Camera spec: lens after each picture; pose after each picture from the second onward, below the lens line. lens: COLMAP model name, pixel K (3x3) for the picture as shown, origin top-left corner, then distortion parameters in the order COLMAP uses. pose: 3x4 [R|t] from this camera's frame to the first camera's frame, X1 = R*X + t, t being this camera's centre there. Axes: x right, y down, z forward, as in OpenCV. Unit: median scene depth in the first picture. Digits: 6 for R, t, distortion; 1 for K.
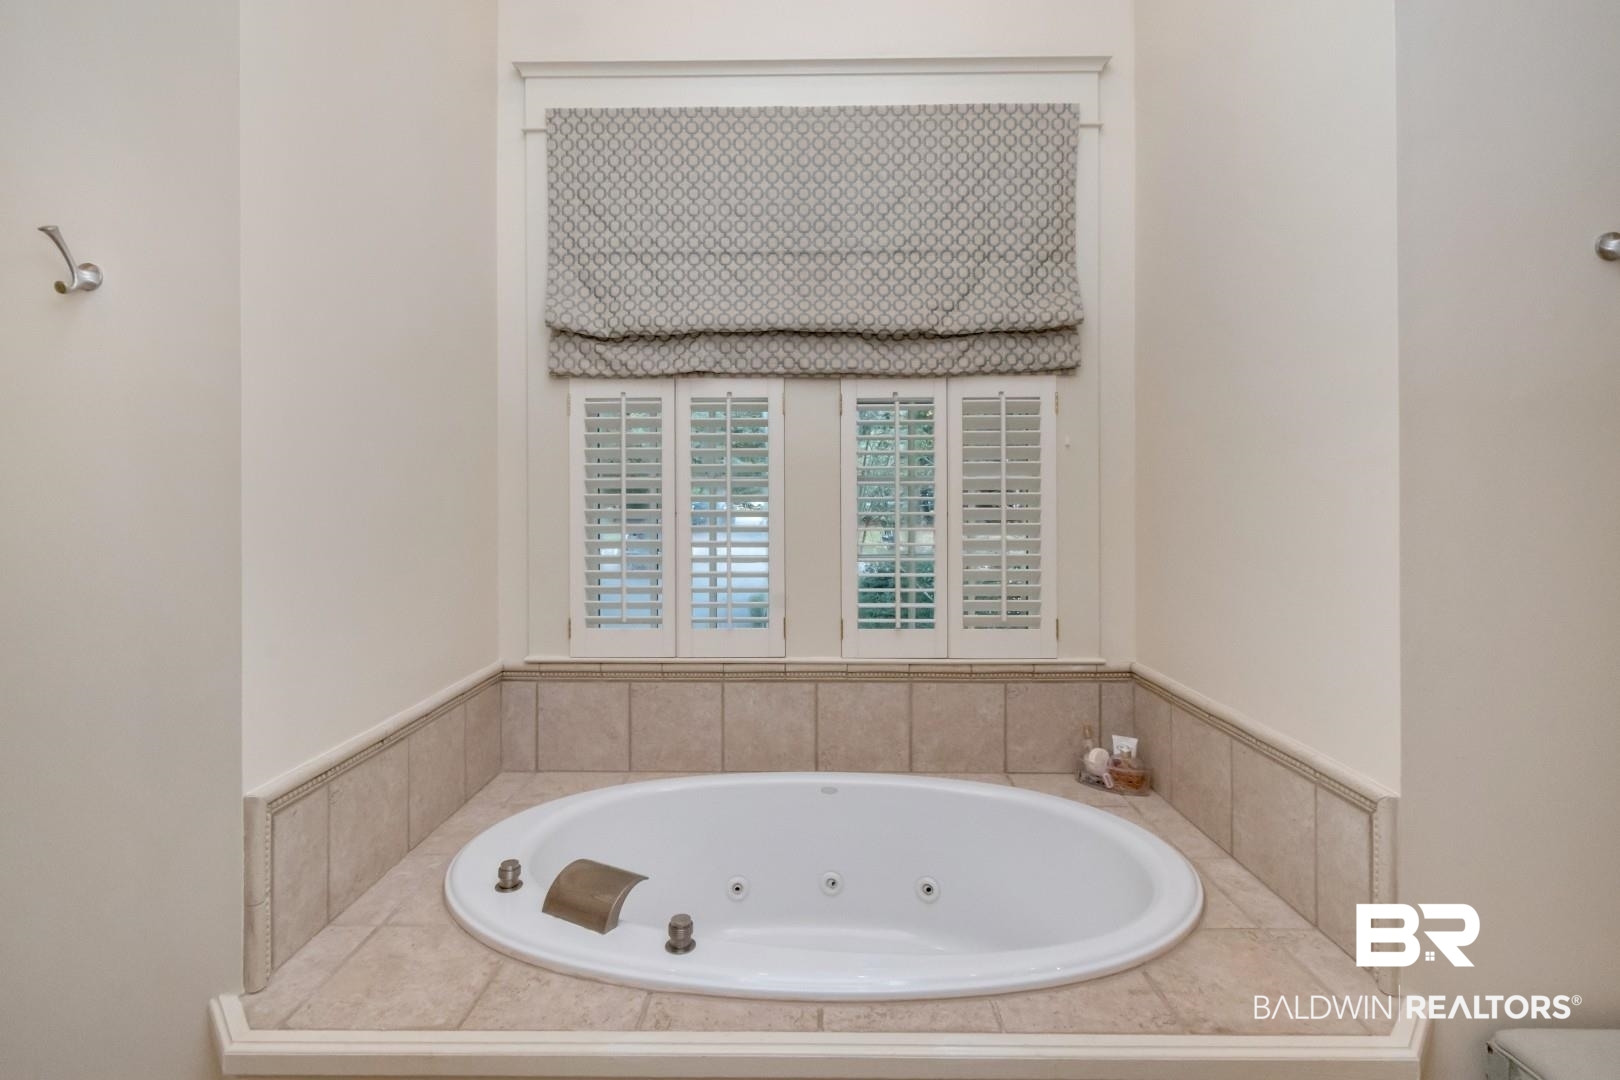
lens RADIAL K [[739.1, 0, 804.0], [0, 739.1, 500.4], [0, 0, 1]] dist [0.000681, -0.000183]
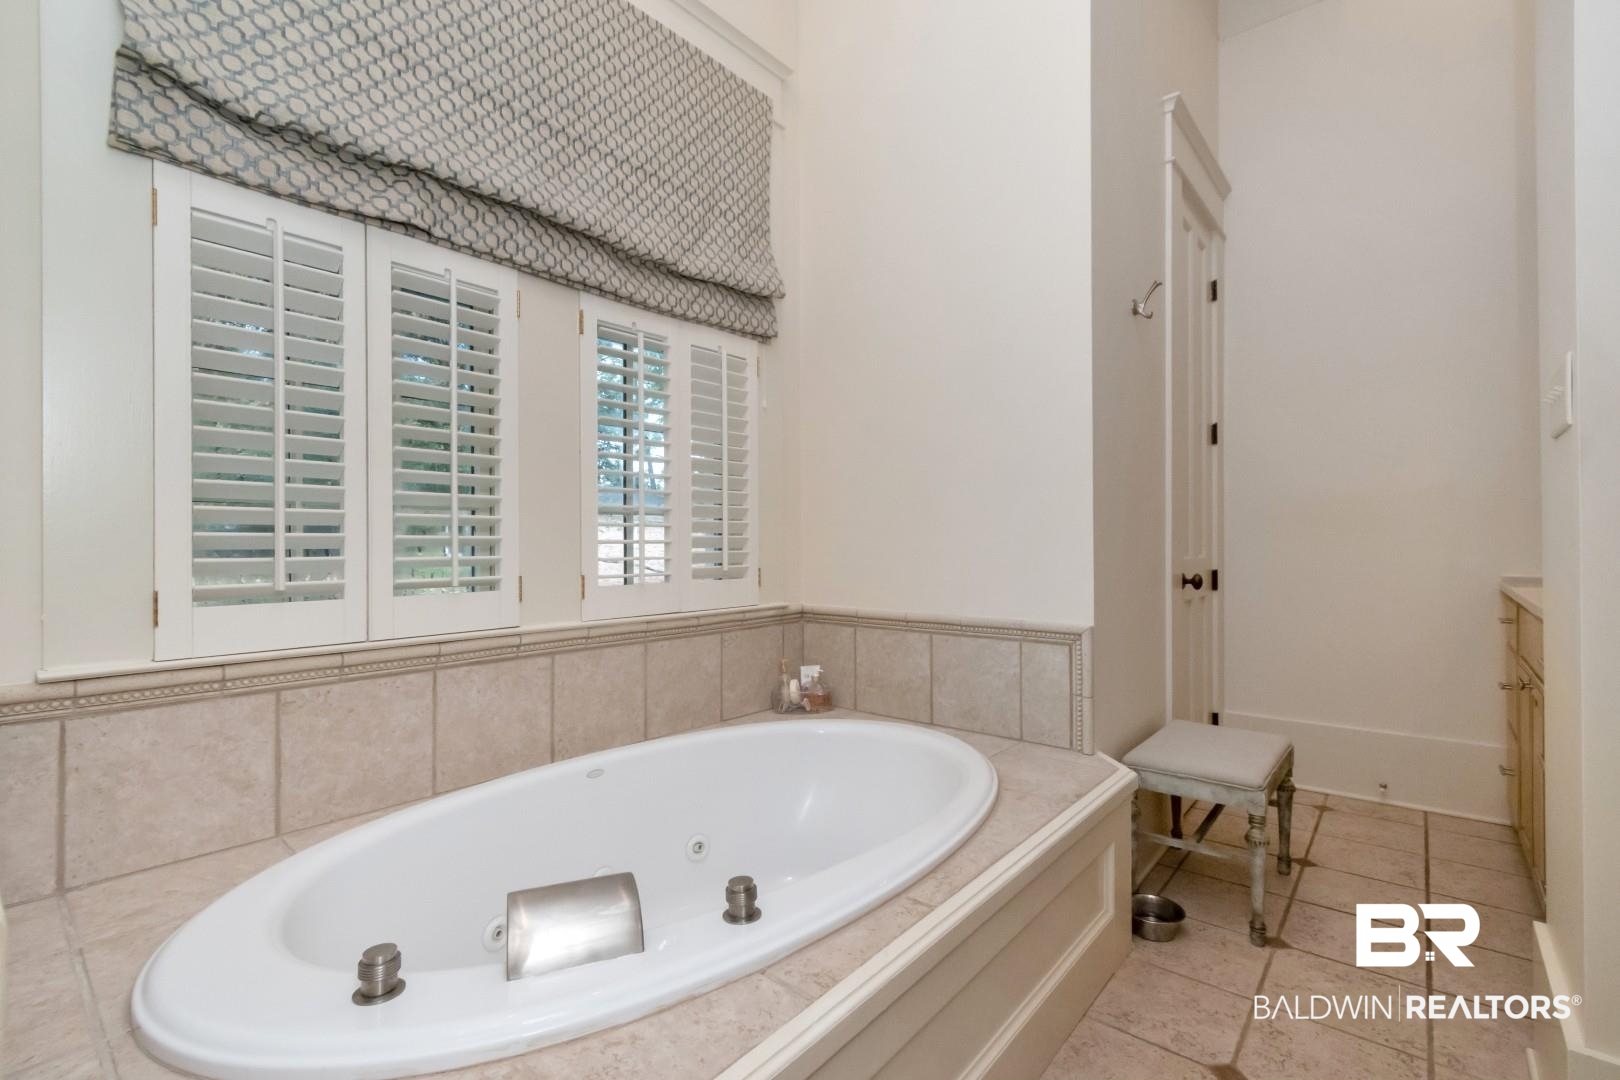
lens RADIAL K [[725.8, 0, 810.0], [0, 725.8, 540.0], [0, 0, 1]] dist [0.002712, -0.000268]
pose [[0.634059, 0.001800, 0.773283, -0.430414], [0.002713, 0.999986, -0.004552, 0.125421], [-0.773280, 0.004984, 0.634045, 0.273453]]
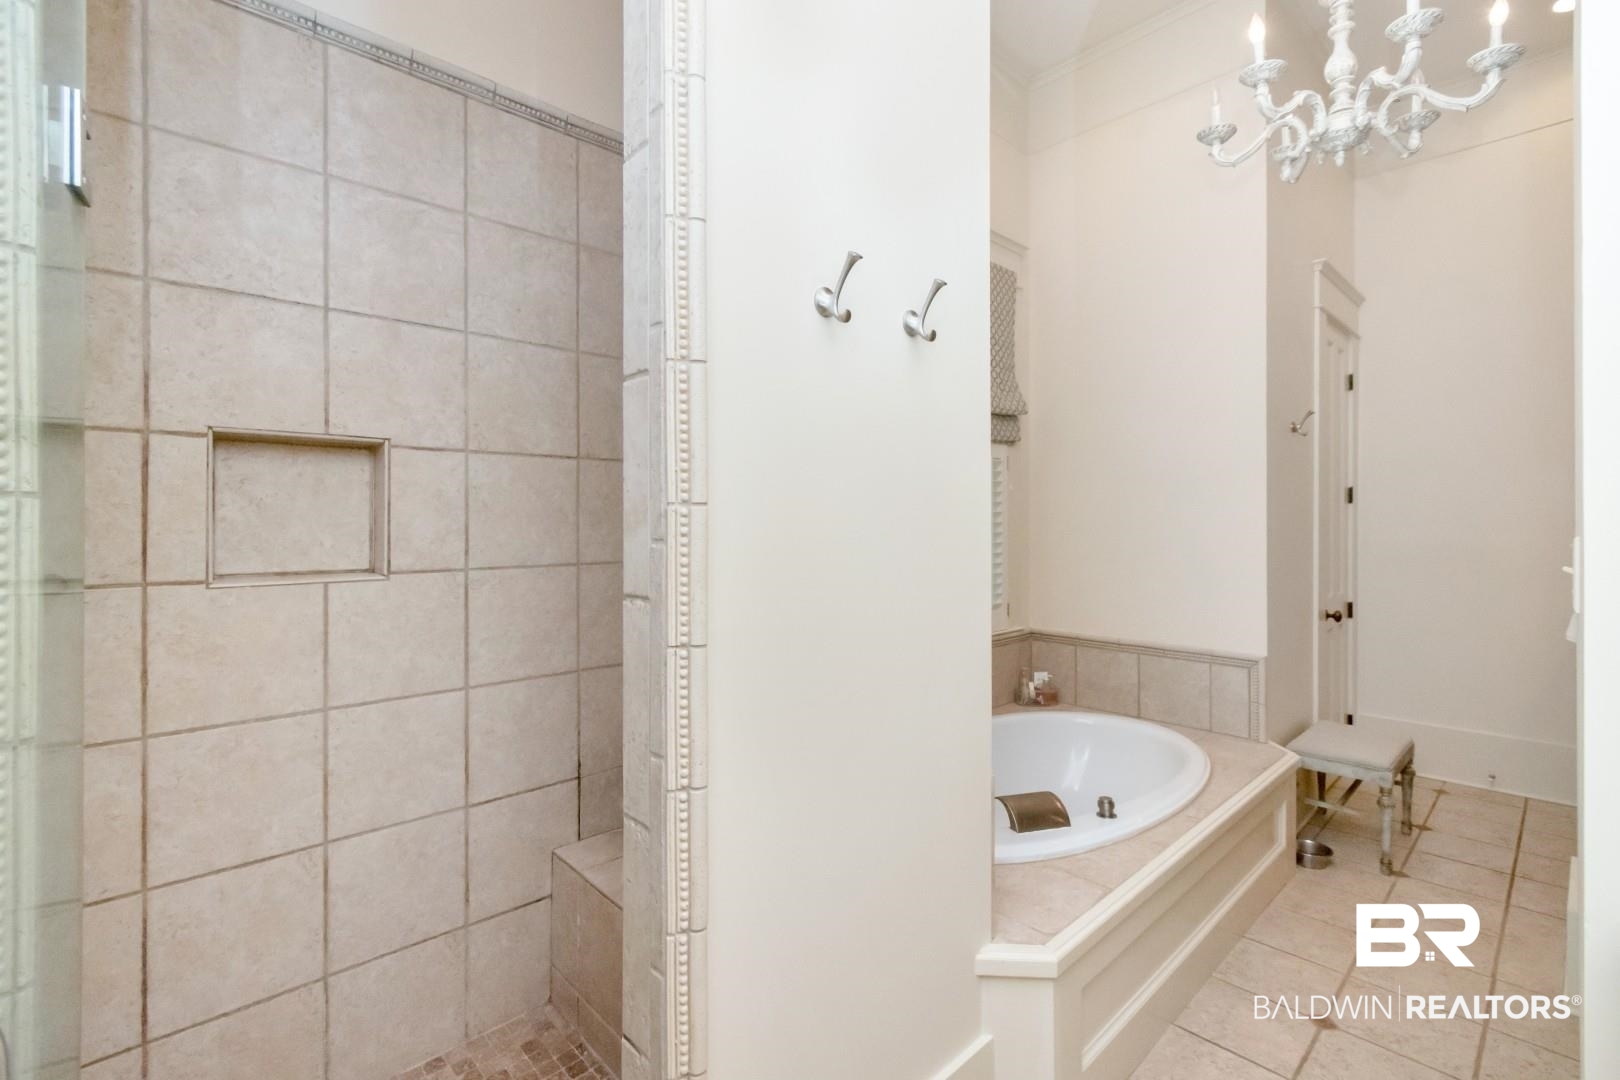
lens RADIAL K [[733.0, 0, 802.3], [0, 733.0, 515.4], [0, 0, 1]] dist [-0.000550, -0.000288]
pose [[0.722616, 0.004074, 0.691238, -1.029323], [-0.001778, 0.999990, -0.004034, -0.016219], [-0.691248, 0.001686, 0.722616, 0.193553]]
